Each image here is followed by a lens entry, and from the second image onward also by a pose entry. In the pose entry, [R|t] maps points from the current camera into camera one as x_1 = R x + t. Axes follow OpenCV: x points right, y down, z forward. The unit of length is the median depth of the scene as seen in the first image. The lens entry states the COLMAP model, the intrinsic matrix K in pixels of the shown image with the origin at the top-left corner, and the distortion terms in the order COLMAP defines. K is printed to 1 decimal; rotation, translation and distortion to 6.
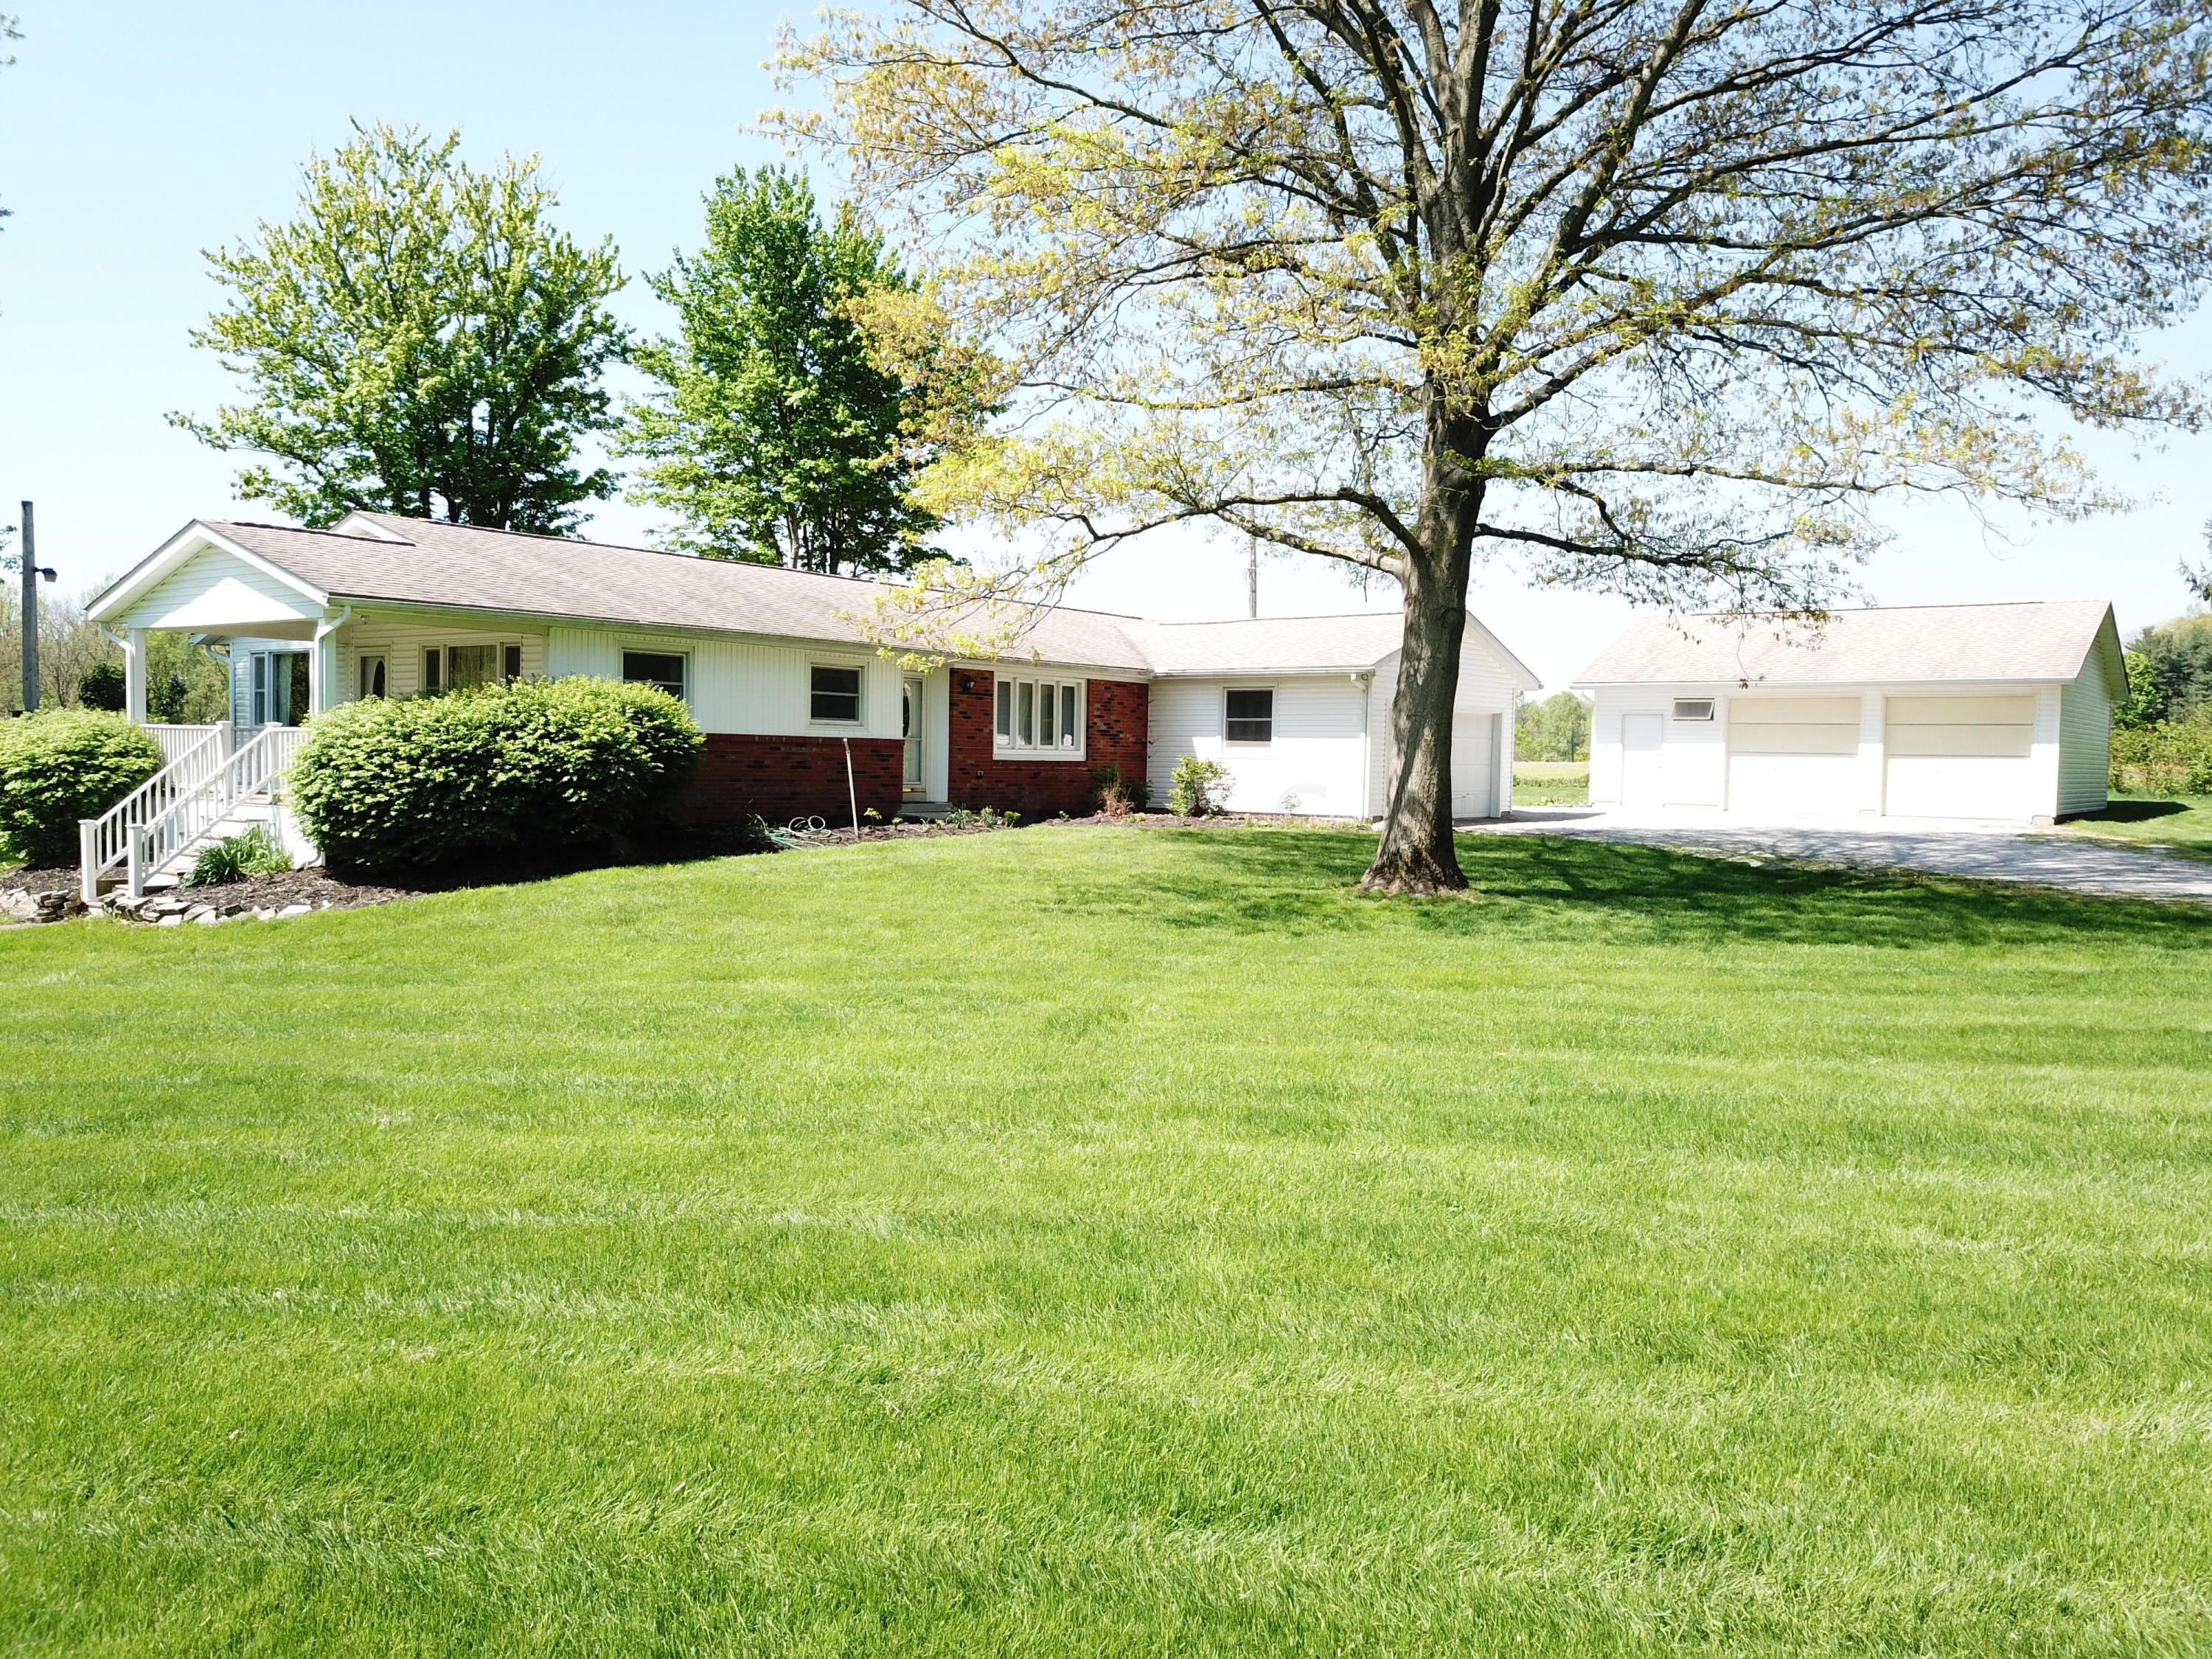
lens RADIAL K [[1687.5, 0, 1111.5], [0, 1687.5, 839.5], [0, 0, 1]] dist [-0.000412, 0.004829]
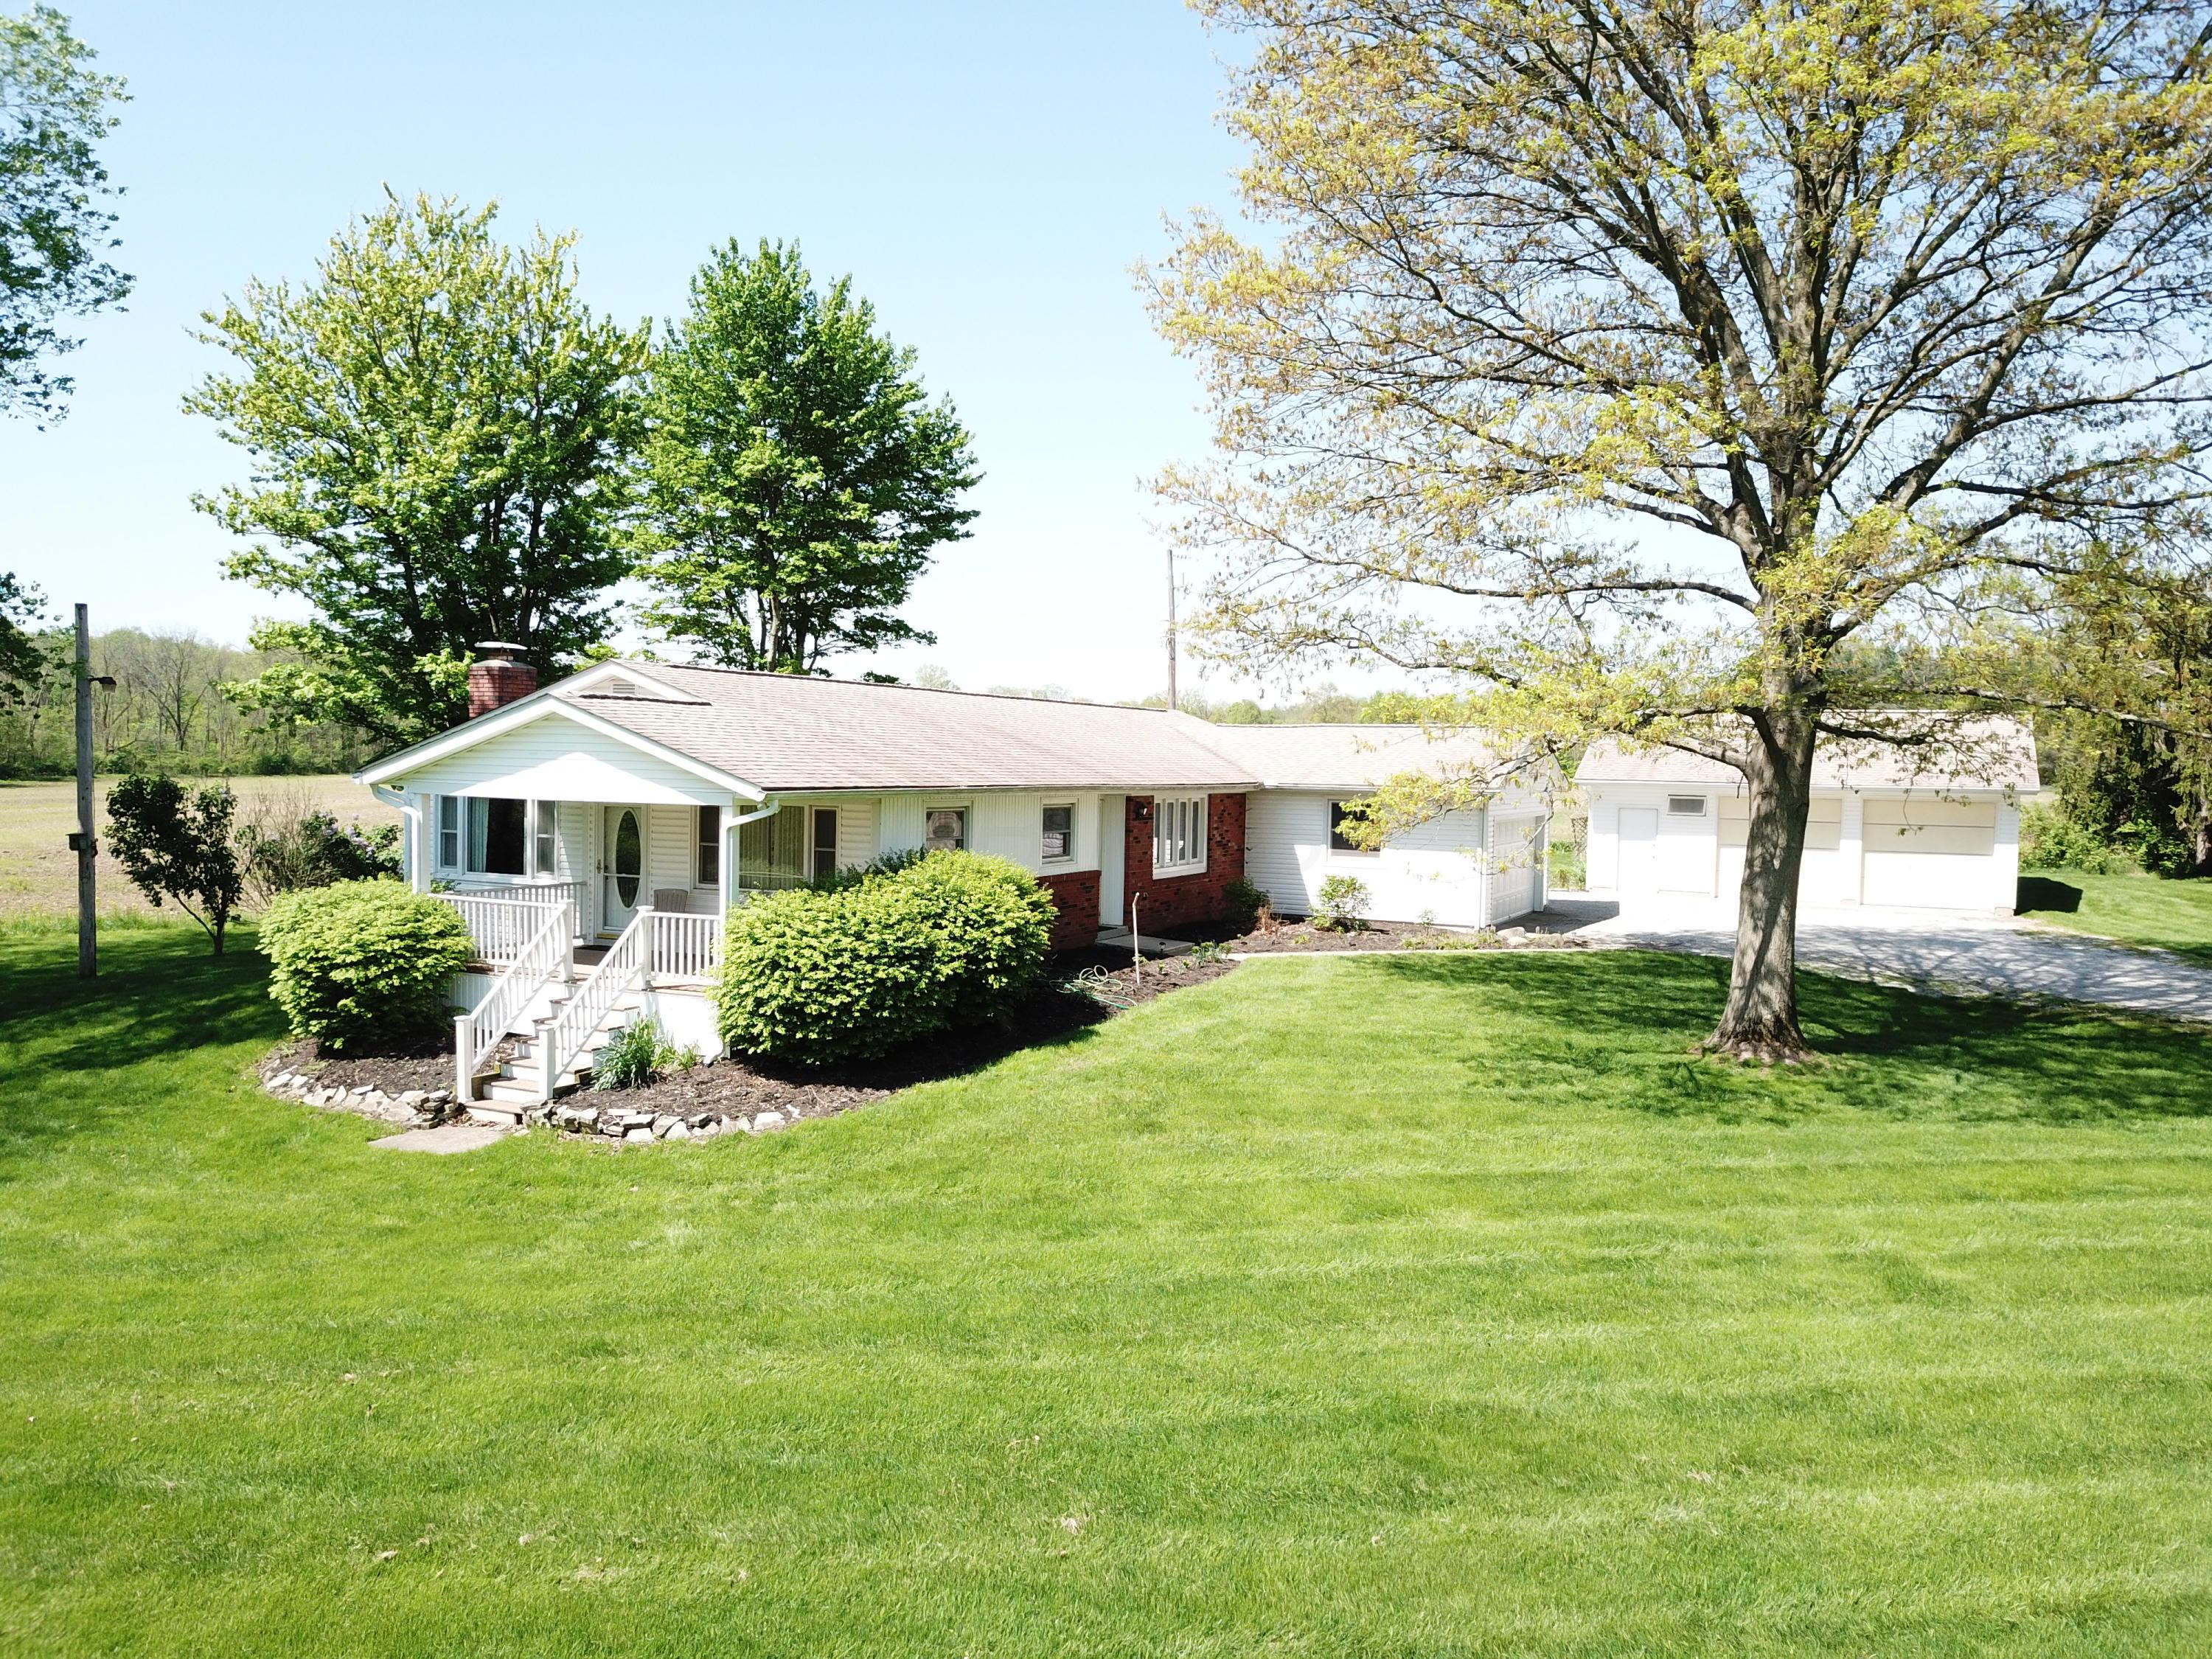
lens RADIAL K [[1692.6, 0, 1115.9], [0, 1692.6, 830.4], [0, 0, 1]] dist [0.001041, -0.002085]
pose [[0.979537, -0.008408, 0.201089, -0.413638], [0.009183, 0.999954, -0.002918, -0.103973], [-0.201055, 0.004705, 0.979569, -0.006699]]
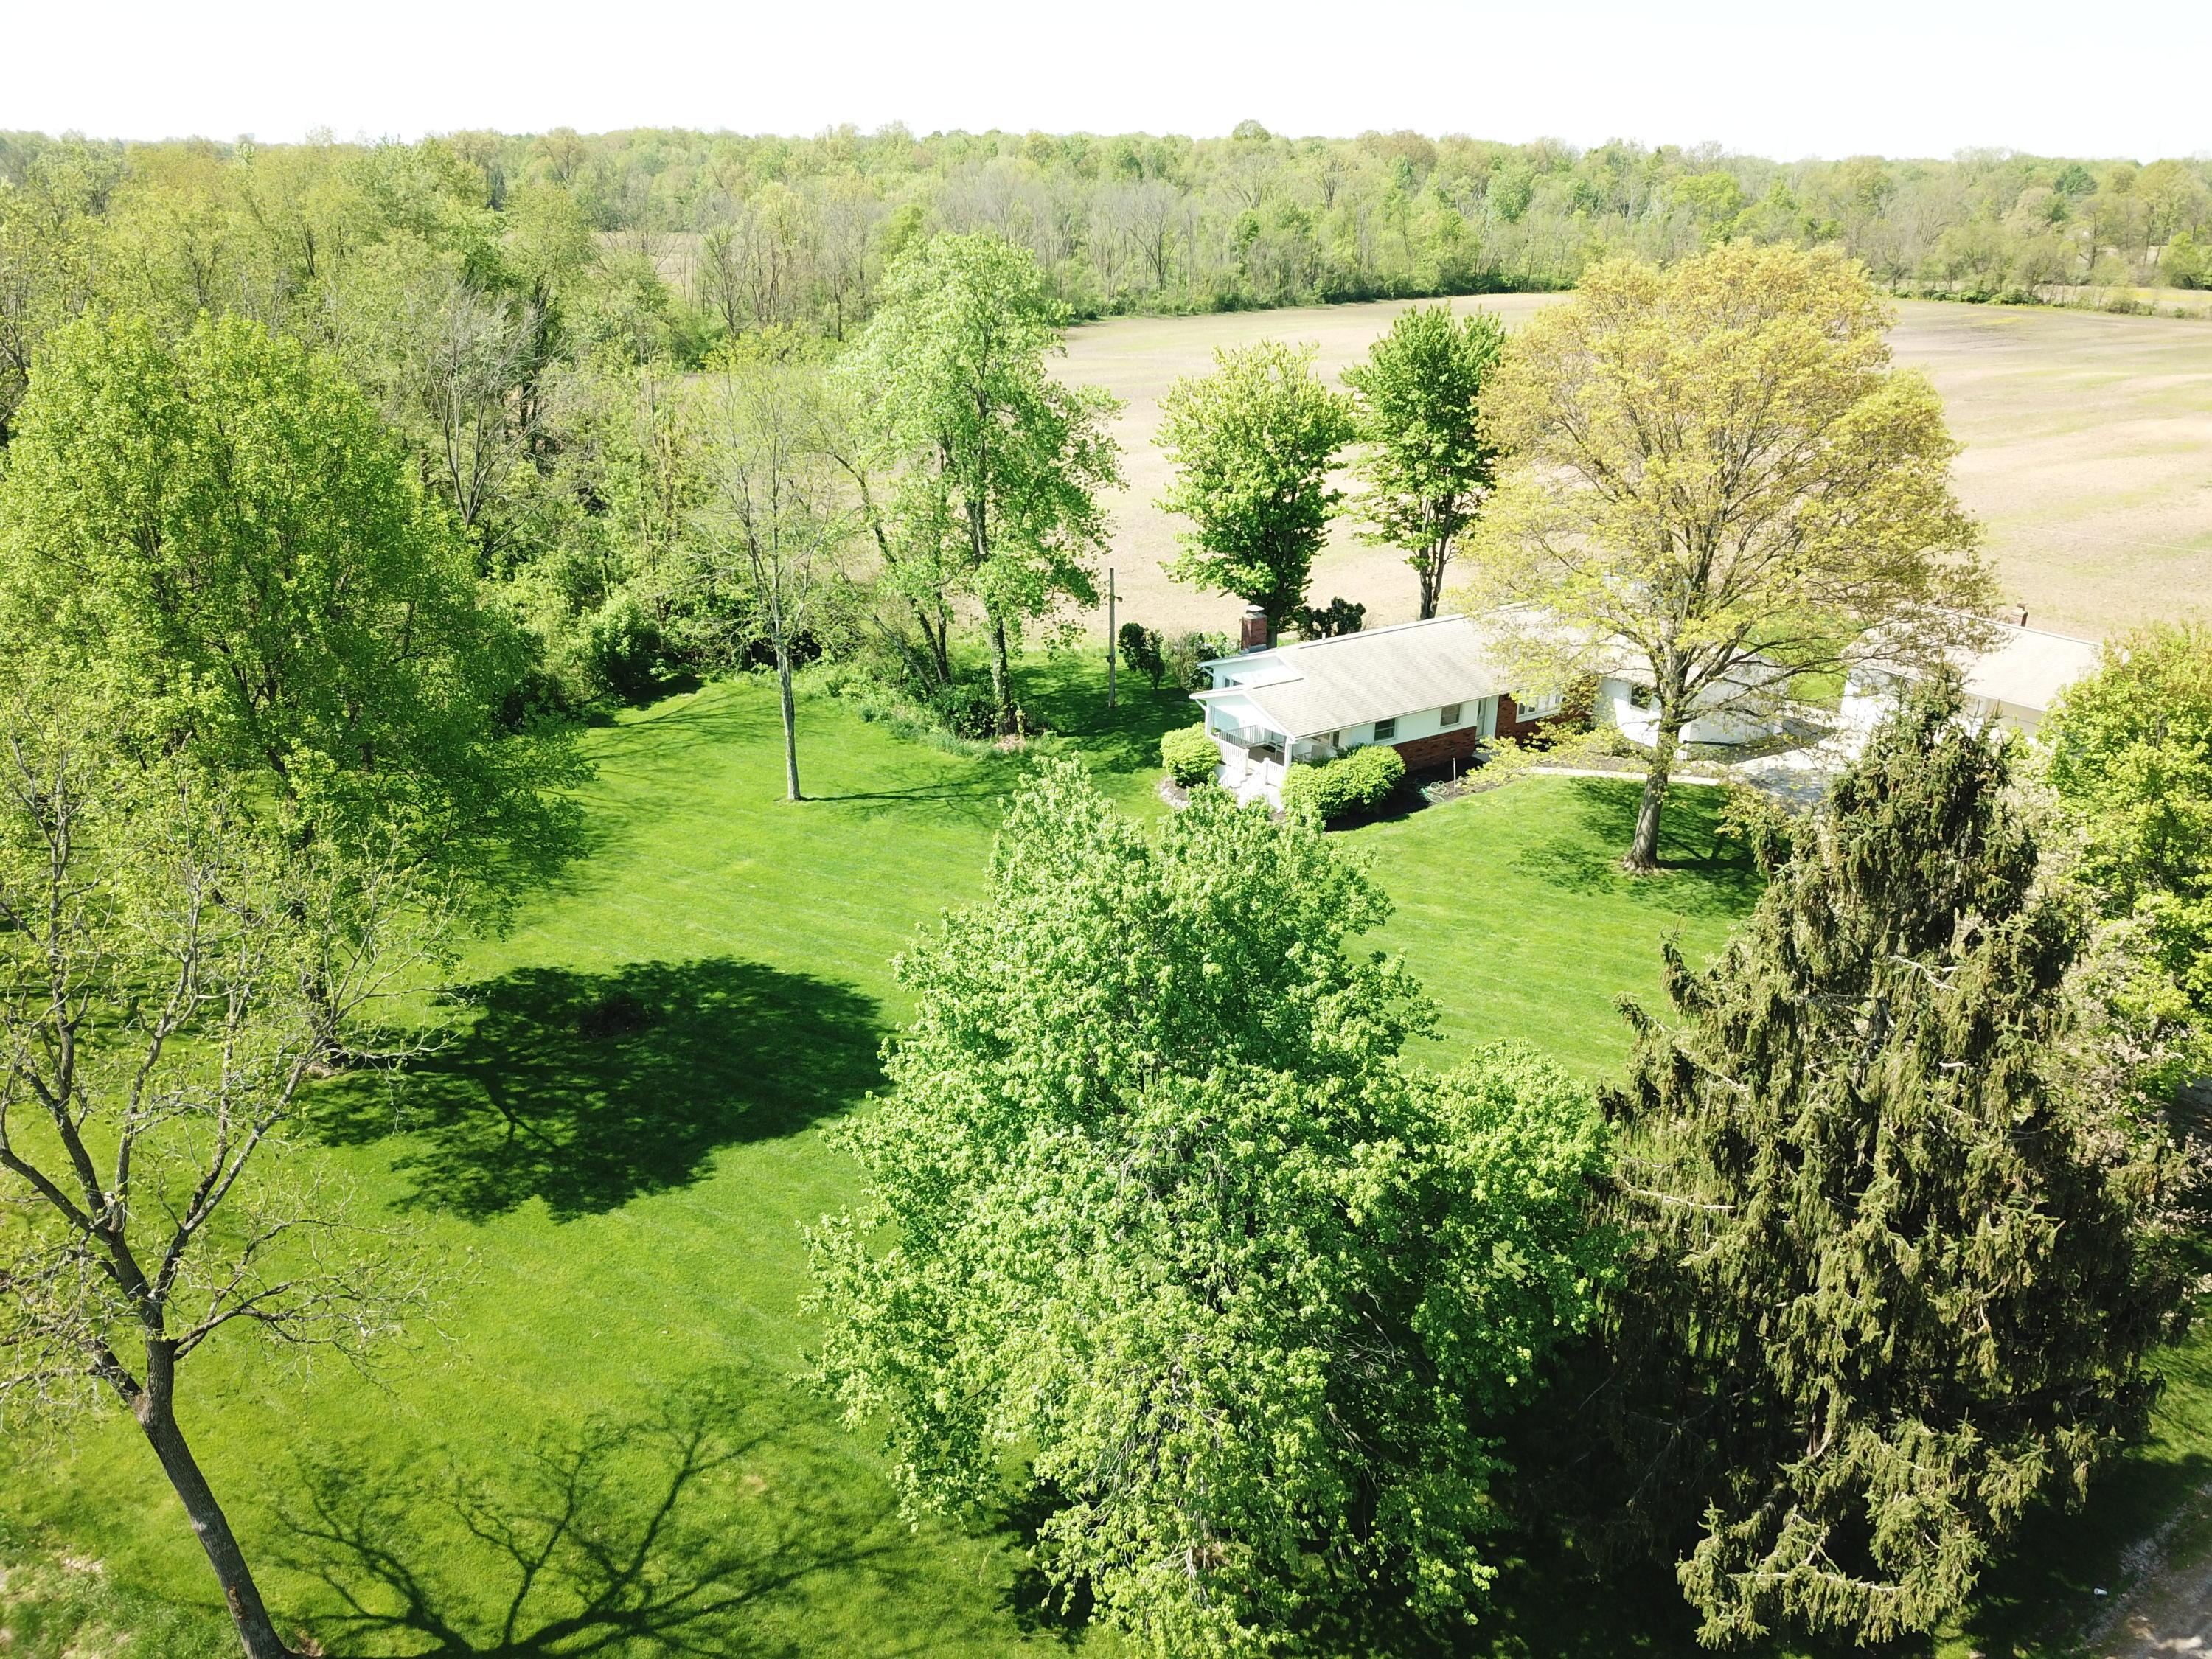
lens RADIAL K [[1687.5, 0, 1111.5], [0, 1687.5, 839.5], [0, 0, 1]] dist [-0.000412, 0.004829]
pose [[0.945341, 0.110313, -0.306856, 0.181490], [-0.006518, 0.947244, 0.320447, -0.876577], [0.326017, -0.300932, 0.896188, -1.803965]]
